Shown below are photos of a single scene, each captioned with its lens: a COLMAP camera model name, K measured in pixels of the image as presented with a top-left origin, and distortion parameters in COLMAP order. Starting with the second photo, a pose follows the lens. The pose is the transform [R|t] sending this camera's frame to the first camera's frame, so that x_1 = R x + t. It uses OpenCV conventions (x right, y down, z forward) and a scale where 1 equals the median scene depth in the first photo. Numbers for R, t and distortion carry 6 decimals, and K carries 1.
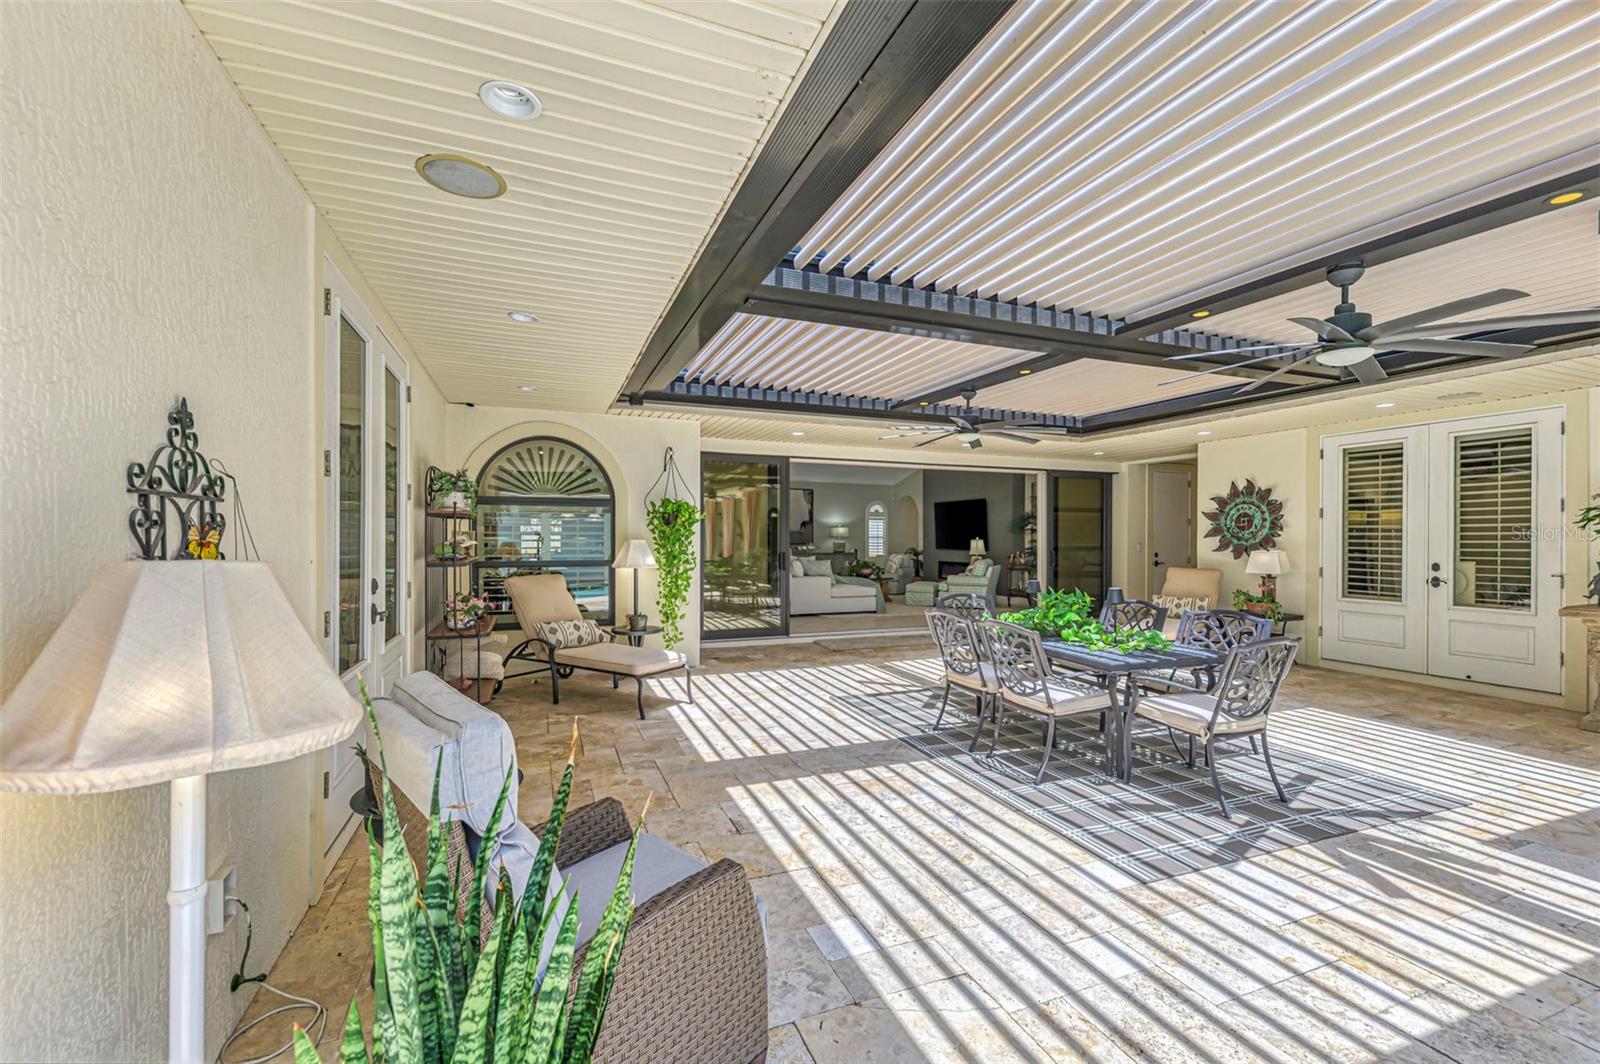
lens RADIAL K [[672.0, 0, 802.4], [0, 672.0, 535.1], [0, 0, 1]] dist [0.003303, 0.000625]
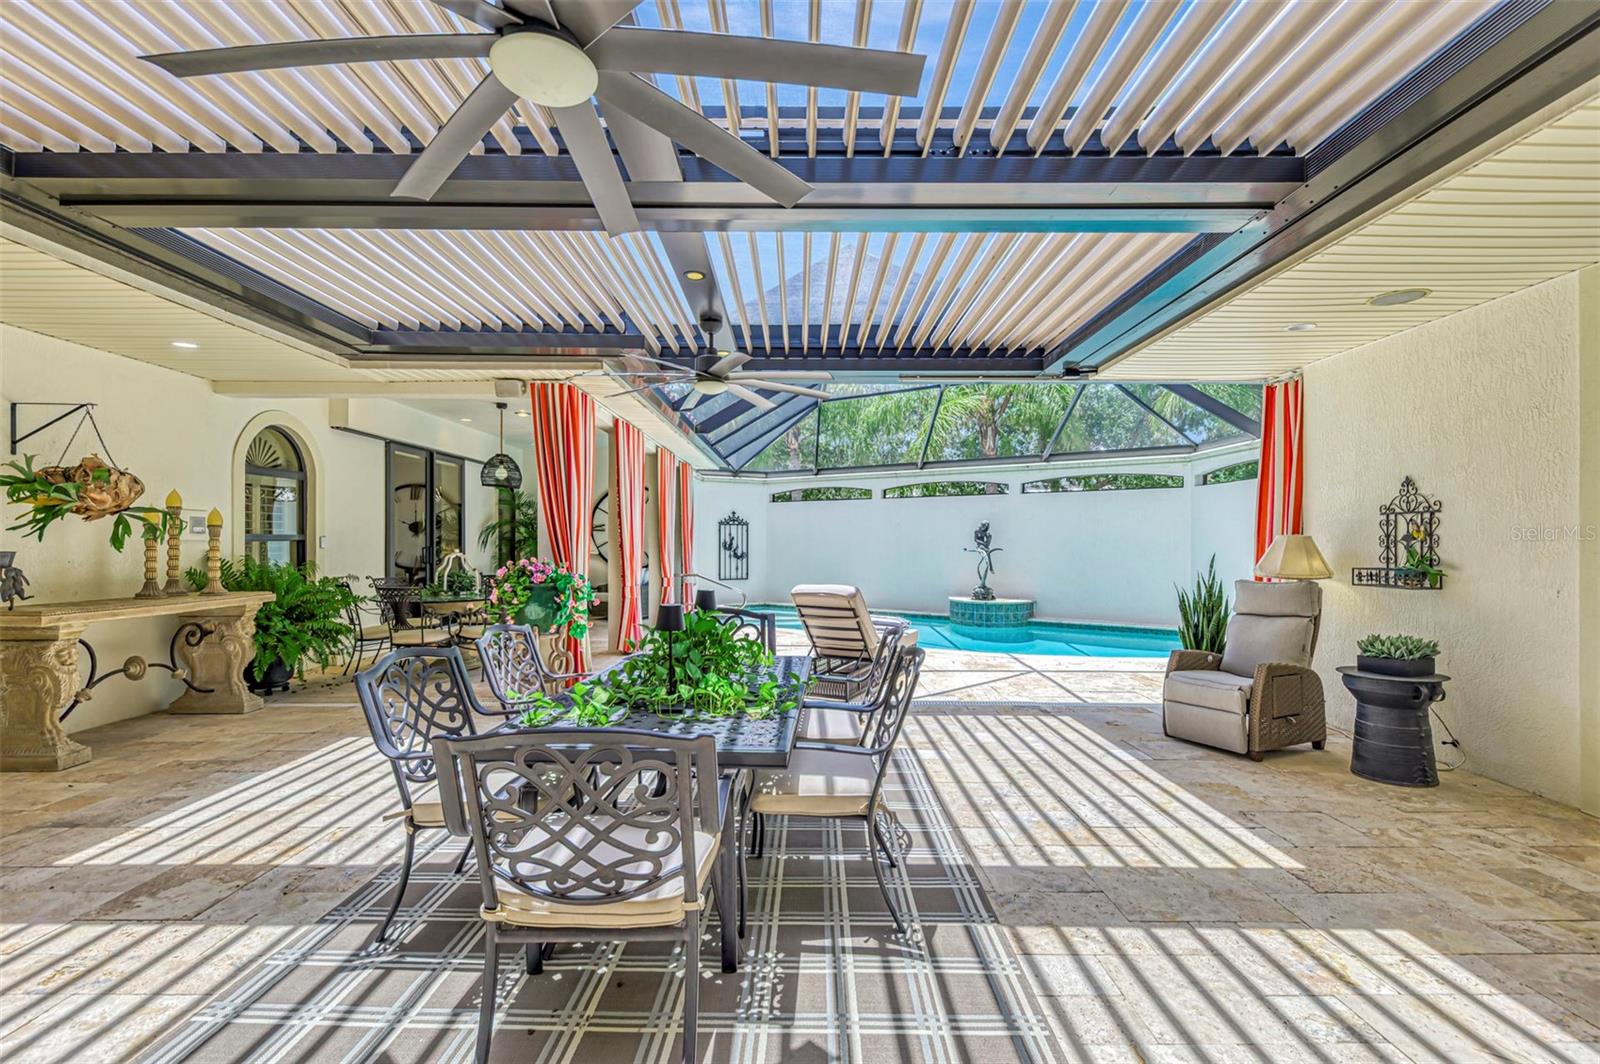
lens RADIAL K [[694.9, 0, 798.5], [0, 694.9, 537.4], [0, 0, 1]] dist [0.002580, -0.000392]
pose [[-0.924960, -0.001944, 0.380060, 0.101465], [-0.005426, 0.999953, -0.008092, 0.031194], [-0.380026, -0.009547, -0.924927, 1.843183]]
